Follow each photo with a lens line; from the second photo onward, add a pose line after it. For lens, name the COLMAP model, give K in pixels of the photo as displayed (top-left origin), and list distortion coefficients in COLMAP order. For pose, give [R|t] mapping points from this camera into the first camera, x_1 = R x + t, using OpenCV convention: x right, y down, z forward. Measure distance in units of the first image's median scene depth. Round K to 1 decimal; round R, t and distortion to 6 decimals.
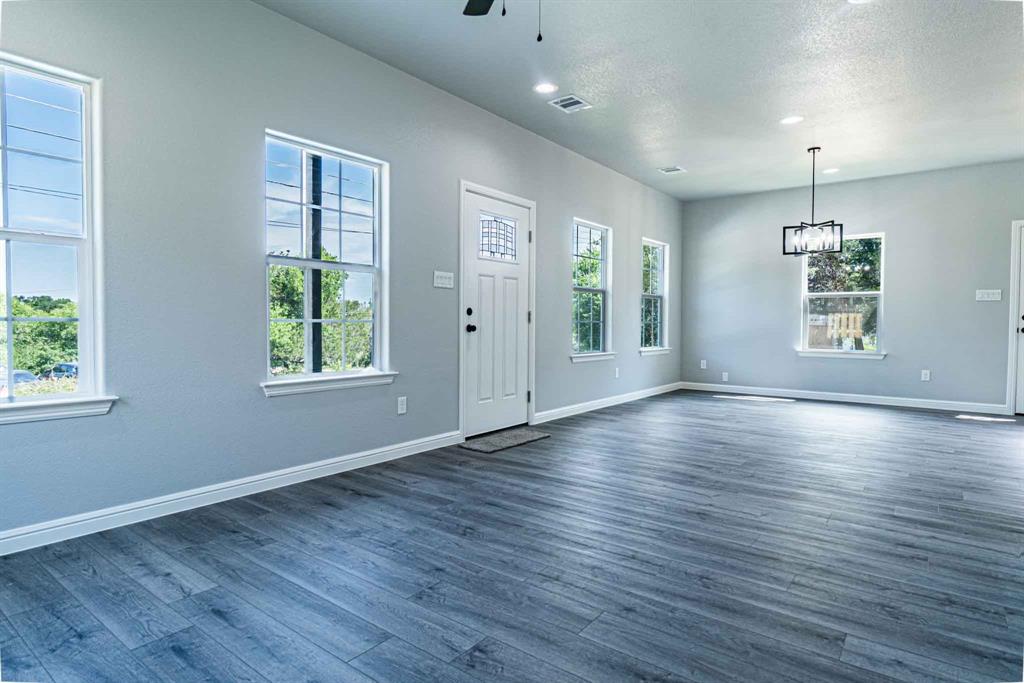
lens RADIAL K [[567.8, 0, 512.0], [0, 567.8, 341.5], [0, 0, 1]] dist [-0.000986, -0.001193]
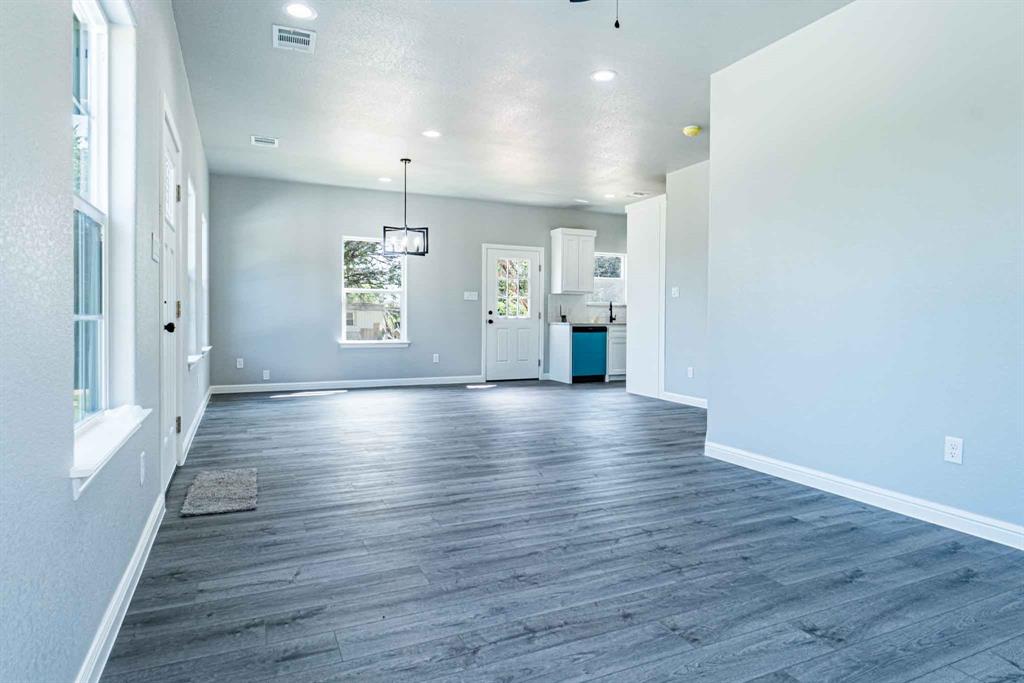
lens RADIAL K [[579.3, 0, 514.4], [0, 579.3, 327.3], [0, 0, 1]] dist [-0.003286, -0.000638]
pose [[0.460087, -0.017615, 0.887699, -0.667903], [0.027264, 0.999612, 0.005705, -0.022539], [-0.887455, 0.021577, 0.460388, 0.522224]]
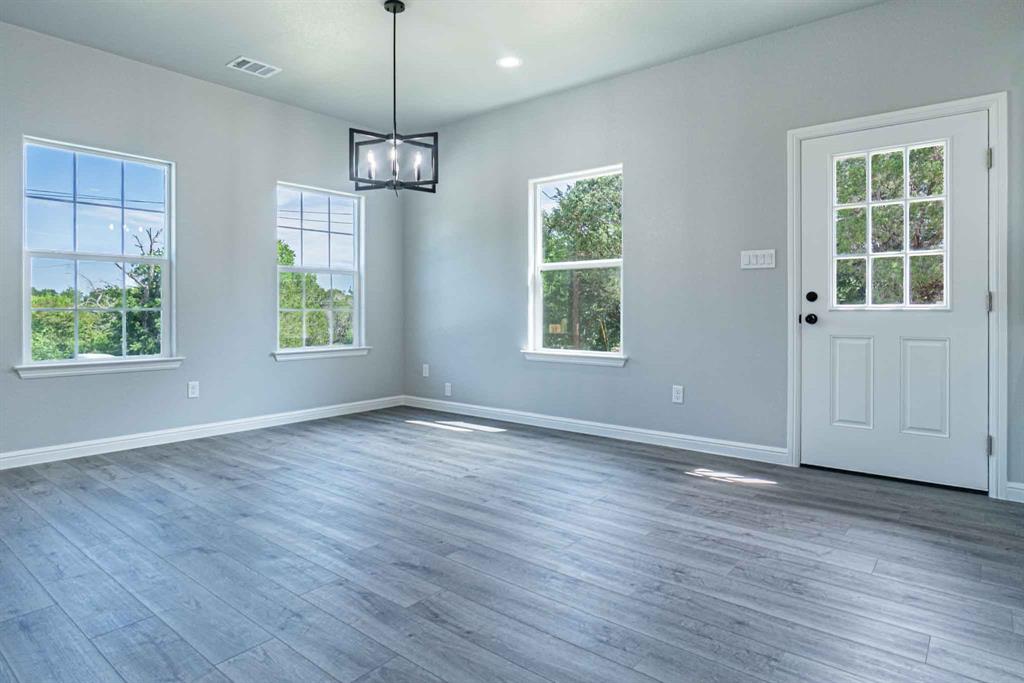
lens RADIAL K [[577.1, 0, 506.8], [0, 577.1, 313.0], [0, 0, 1]] dist [-0.002544, 0.001359]
pose [[0.999489, -0.007836, -0.030989, 1.157092], [0.006935, 0.999553, -0.029078, -0.020642], [0.031203, 0.028848, 0.999097, 0.767350]]
